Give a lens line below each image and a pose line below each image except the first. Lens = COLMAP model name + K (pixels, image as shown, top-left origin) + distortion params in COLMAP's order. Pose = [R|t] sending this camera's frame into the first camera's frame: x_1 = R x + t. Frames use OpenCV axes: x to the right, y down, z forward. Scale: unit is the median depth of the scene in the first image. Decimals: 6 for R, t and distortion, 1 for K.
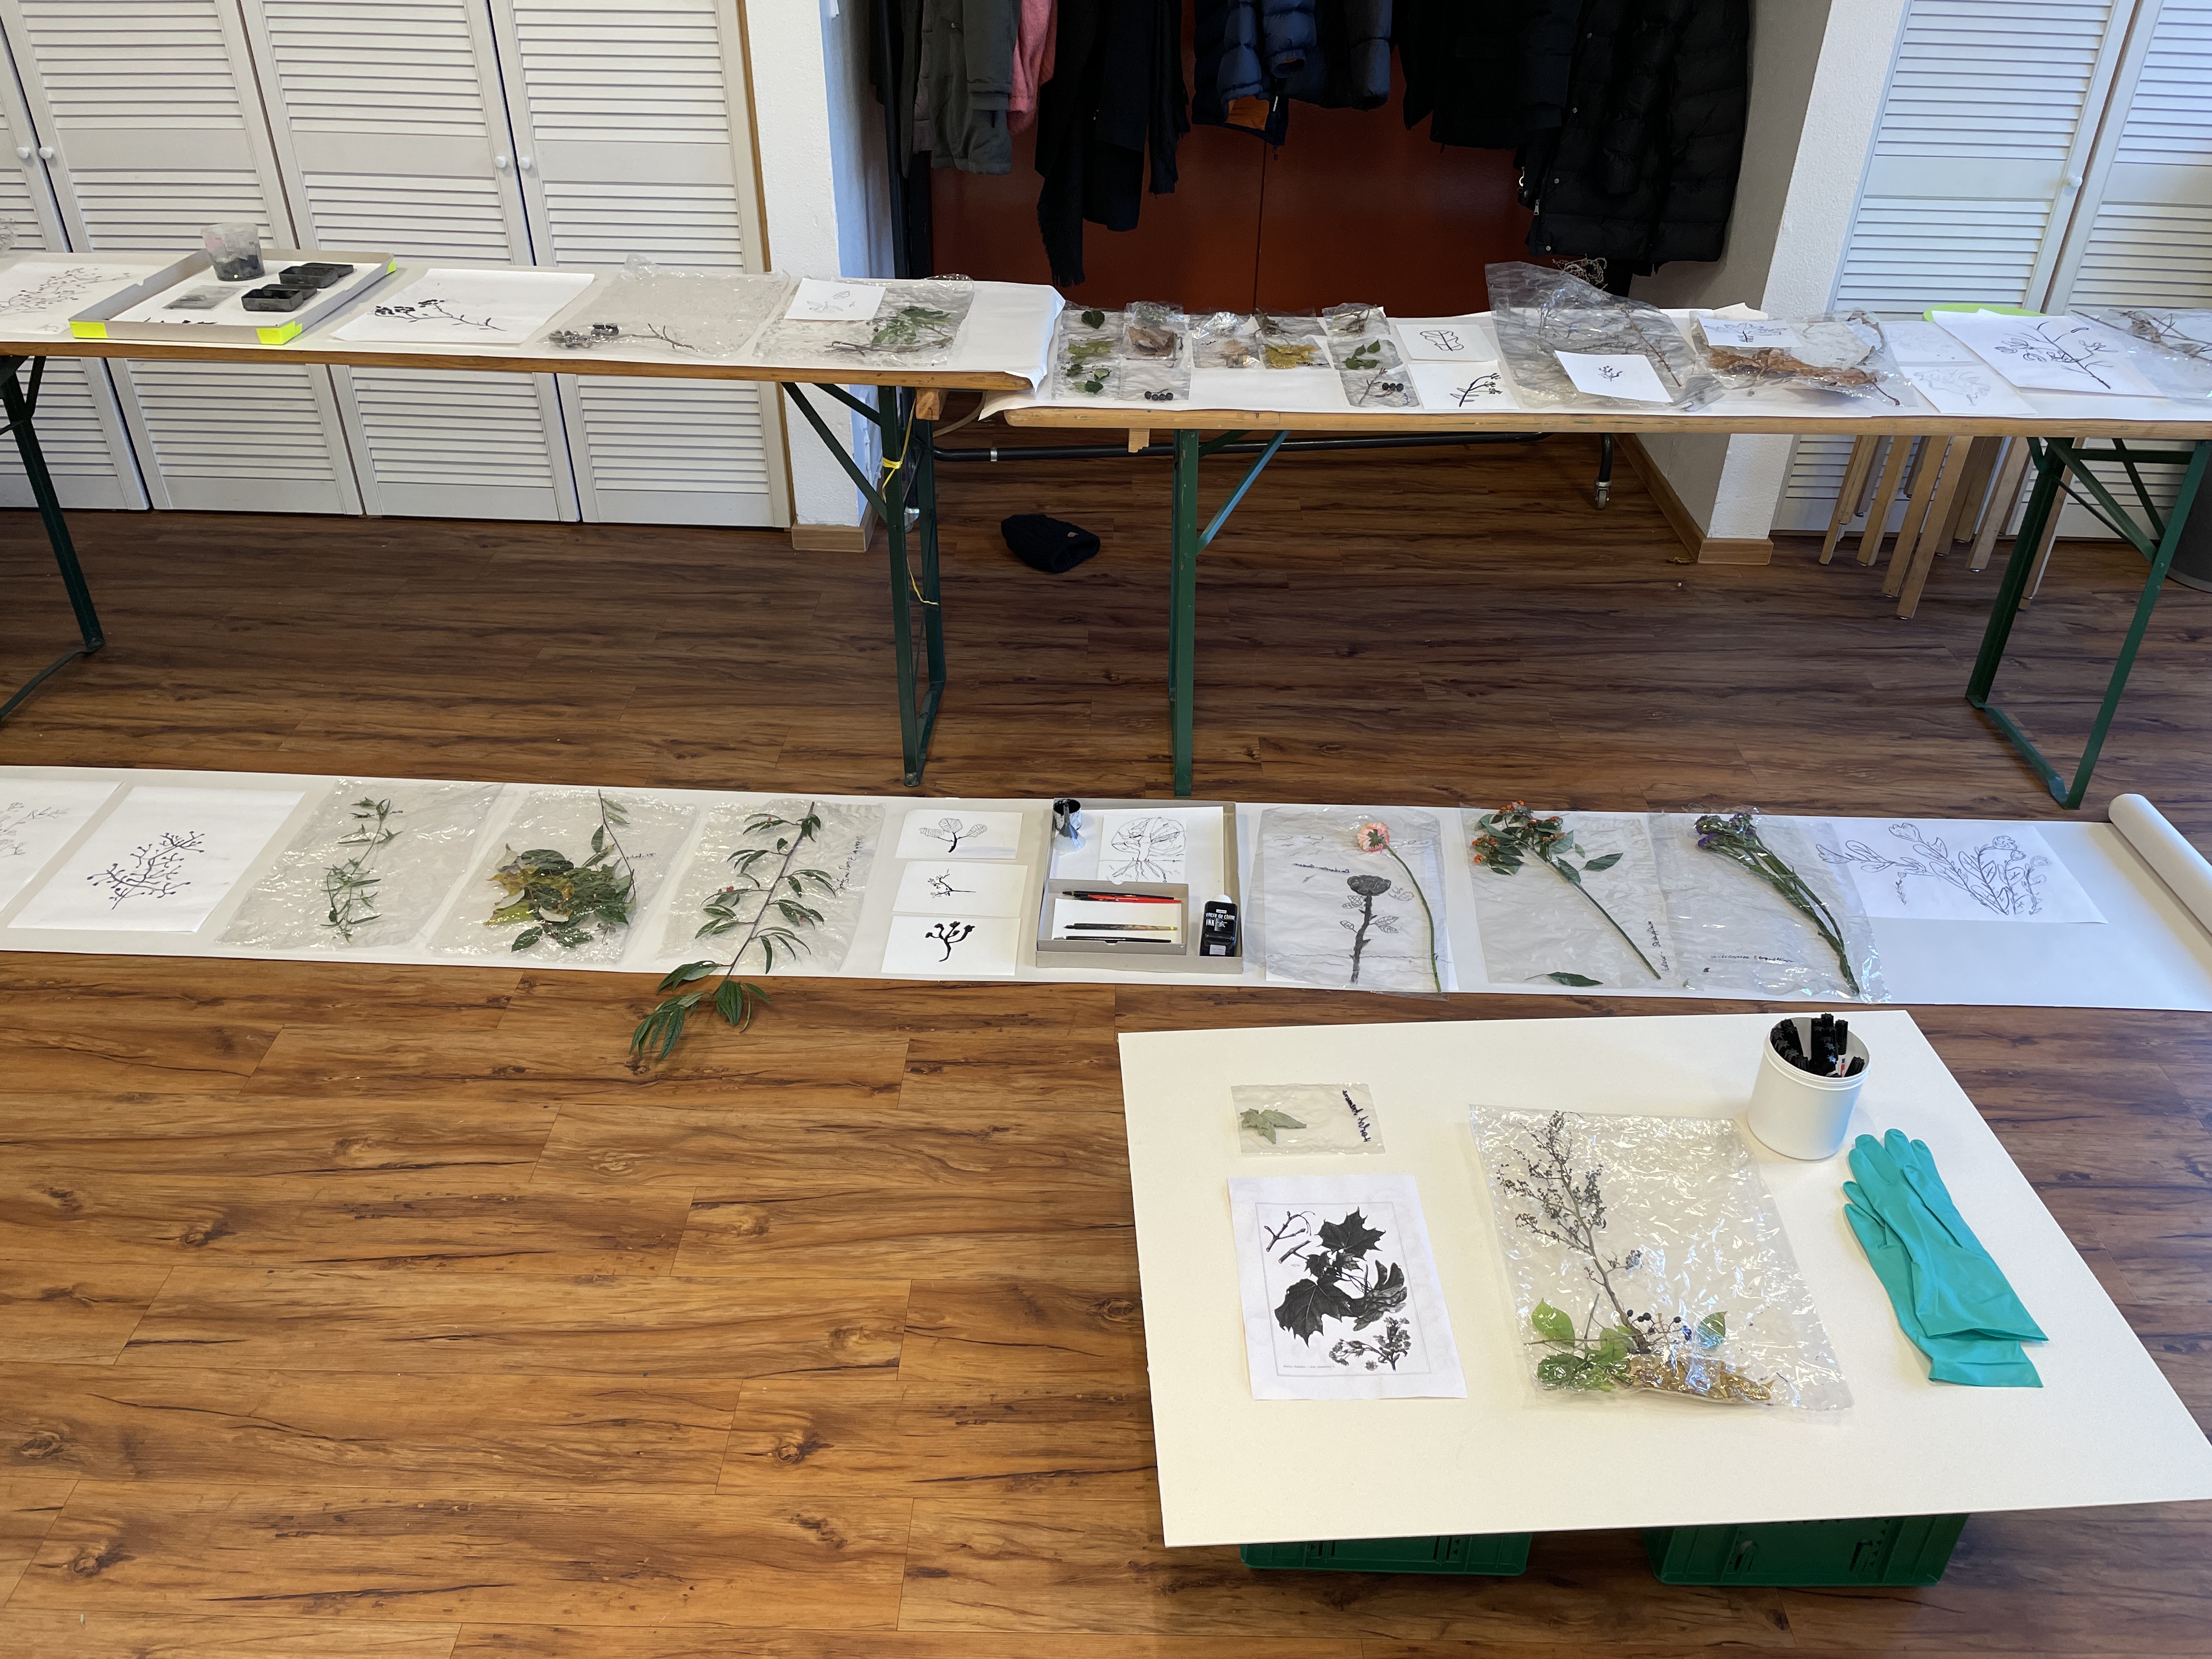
lens RADIAL K [[1670.1, 0, 1106.6], [0, 1670.1, 822.9], [0, 0, 1]] dist [0.080851, -0.101521]
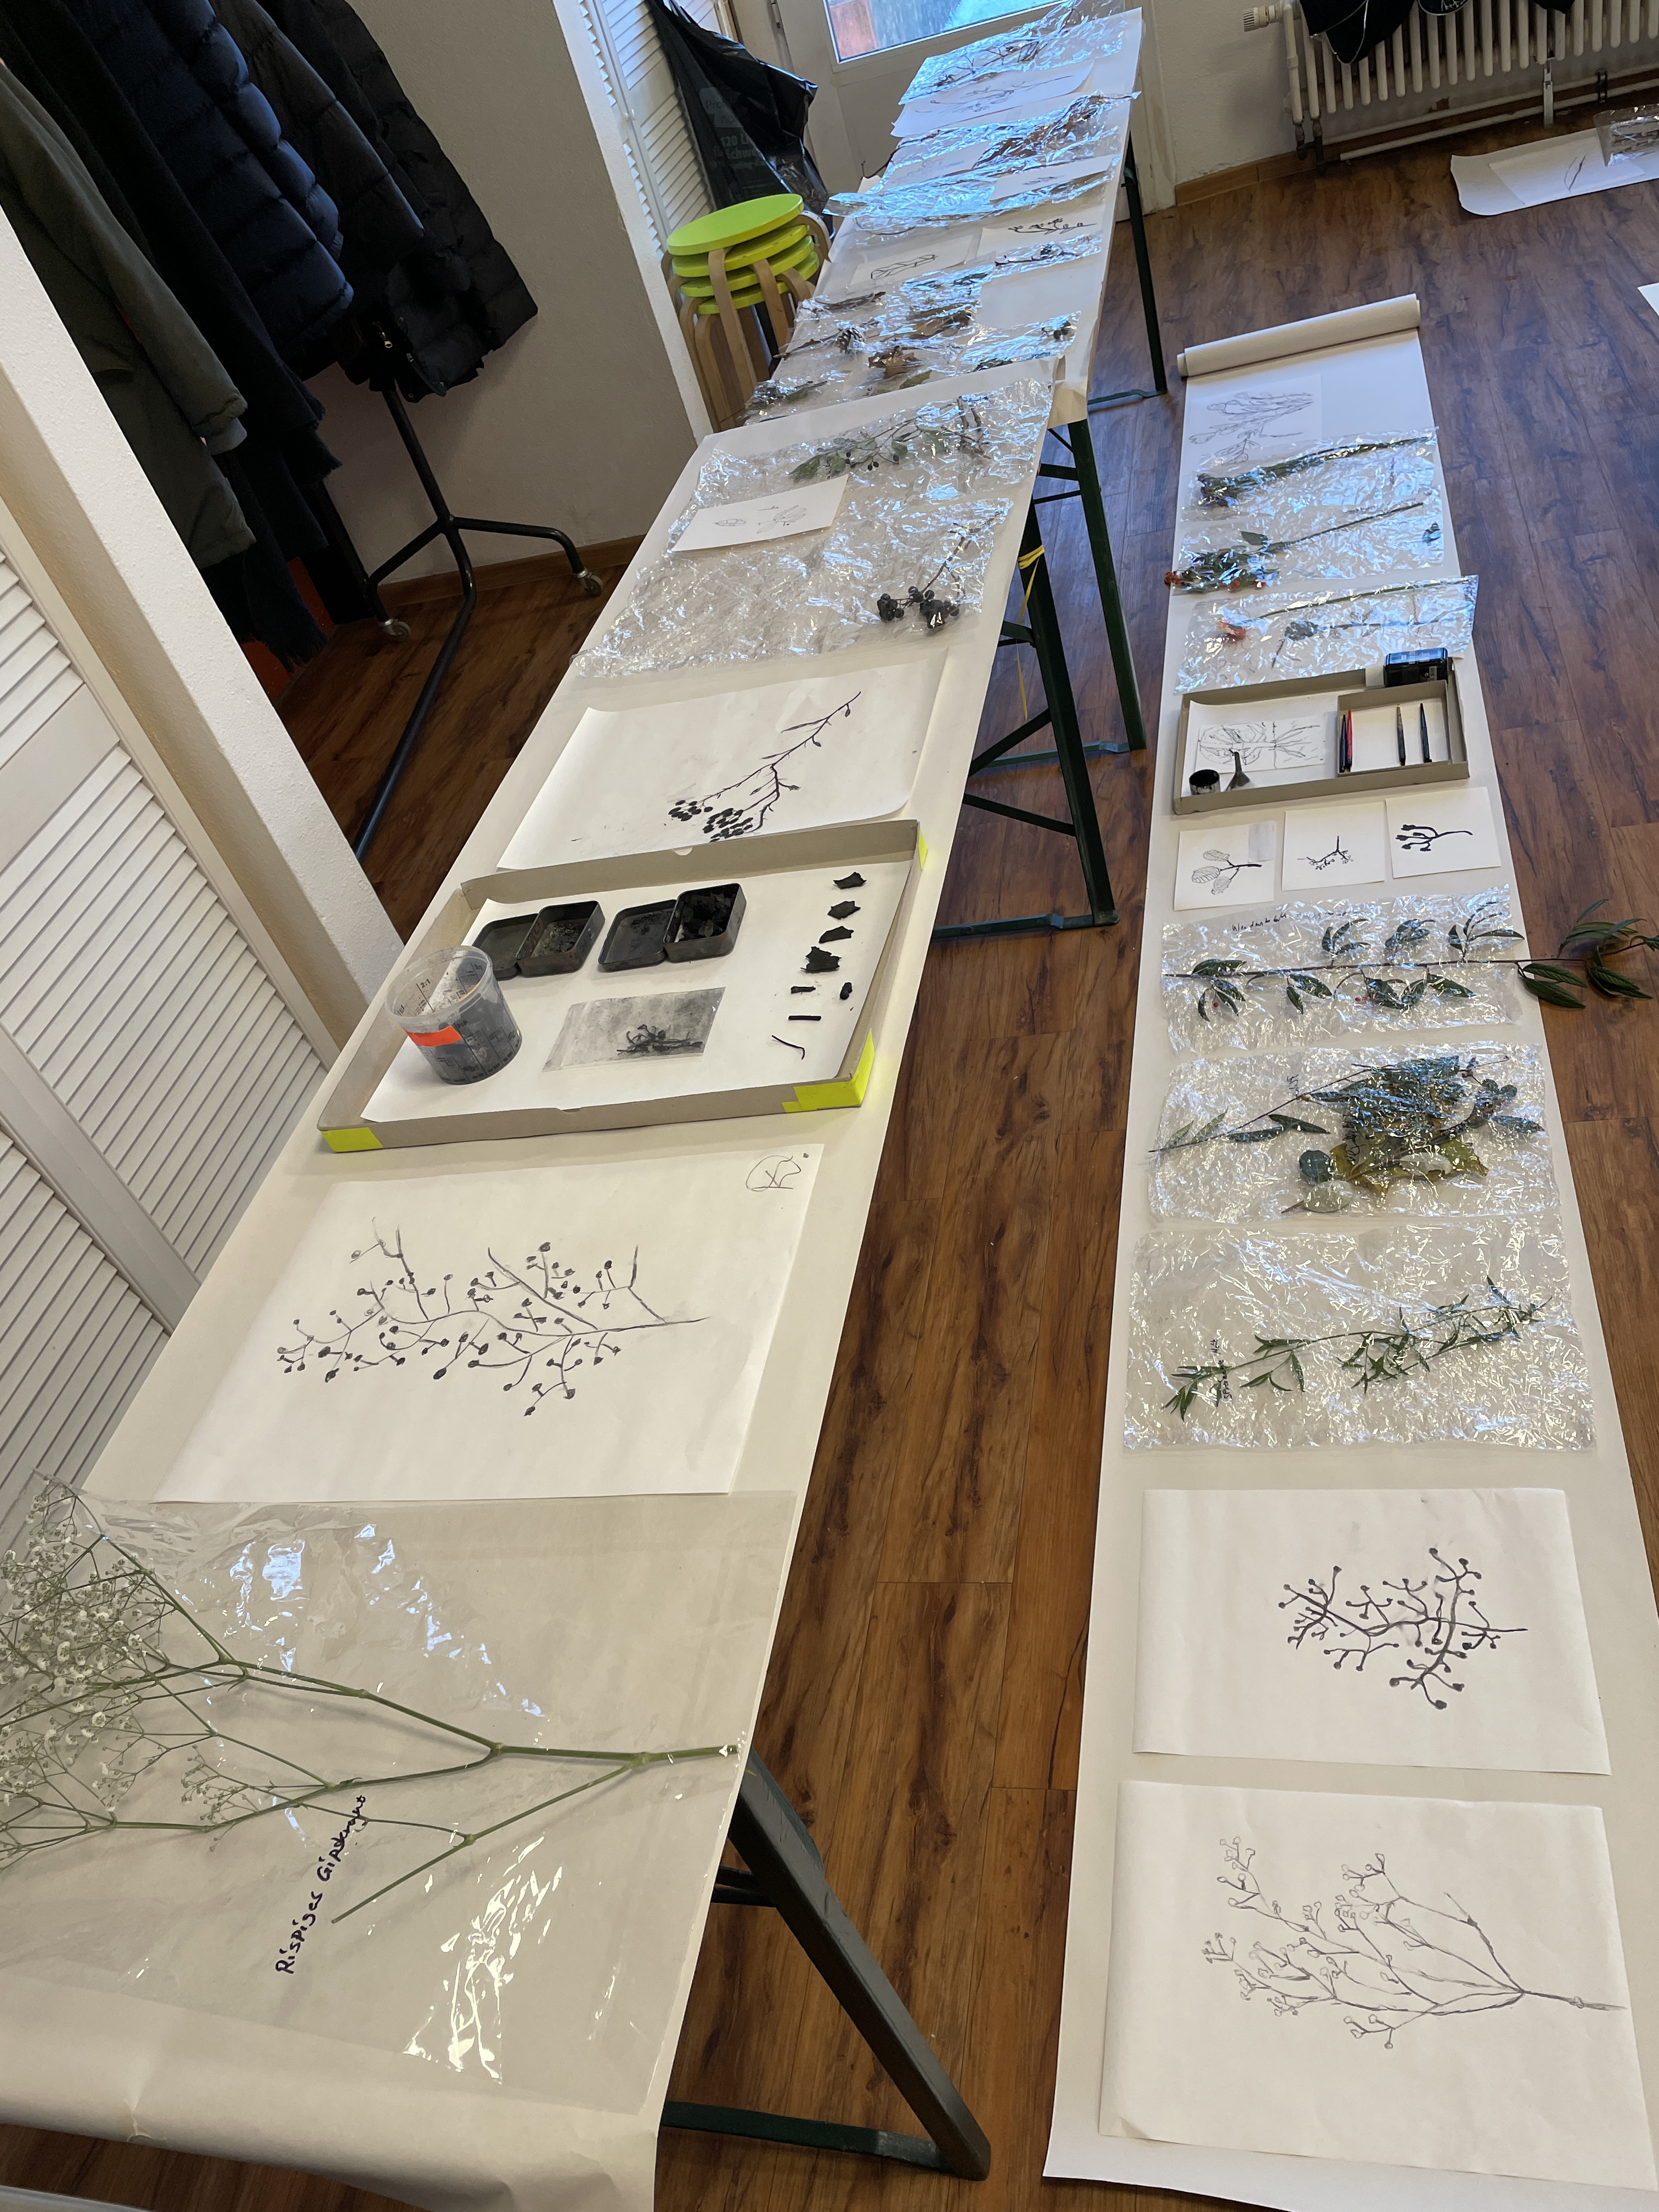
lens RADIAL K [[1670.1, 0, 845.9], [0, 1670.1, 1092.8], [0, 0, 1]] dist [0.080851, -0.101521]
pose [[0.146012, -0.692002, 0.706975, -0.799242], [0.739884, 0.550770, 0.386296, -0.403724], [-0.656698, 0.466676, 0.592420, 0.627421]]
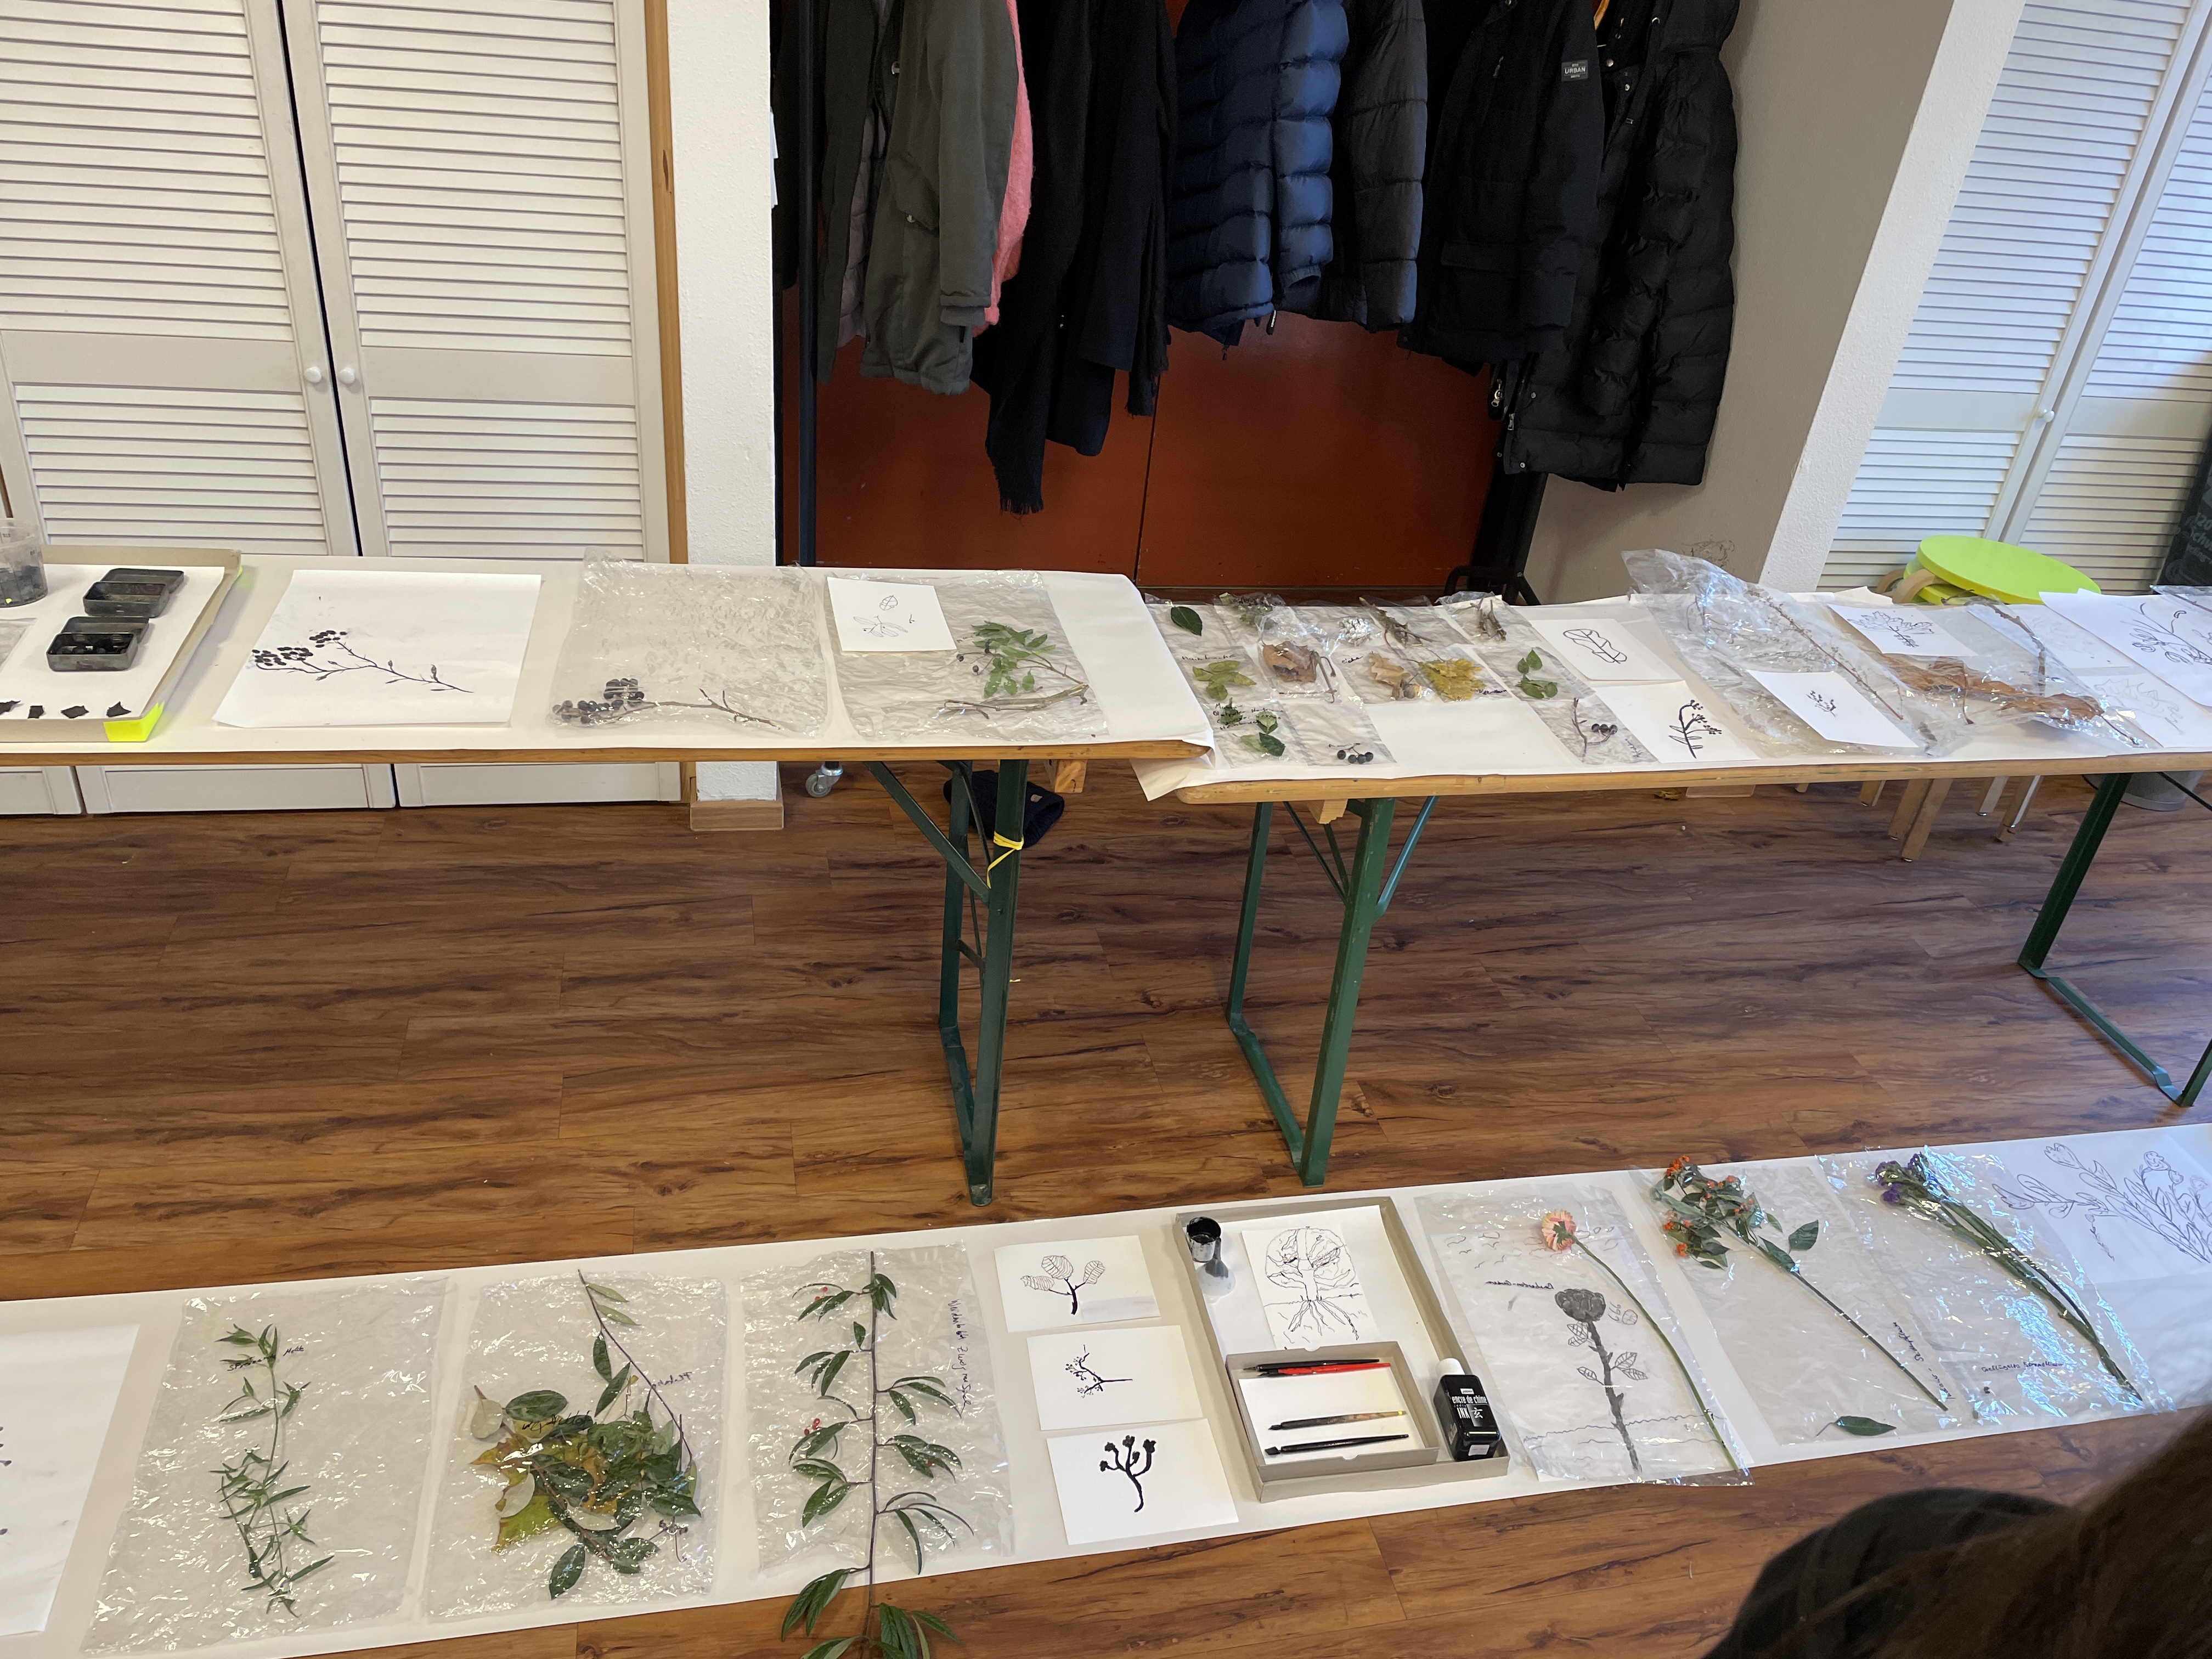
lens RADIAL K [[1670.1, 0, 1122.1], [0, 1670.1, 819.2], [0, 0, 1]] dist [0.080851, -0.101521]
pose [[0.966298, -0.051464, 0.252228, -0.242480], [0.055053, 0.998458, -0.007188, -0.193478], [-0.251469, 0.020832, 0.967641, 0.216398]]
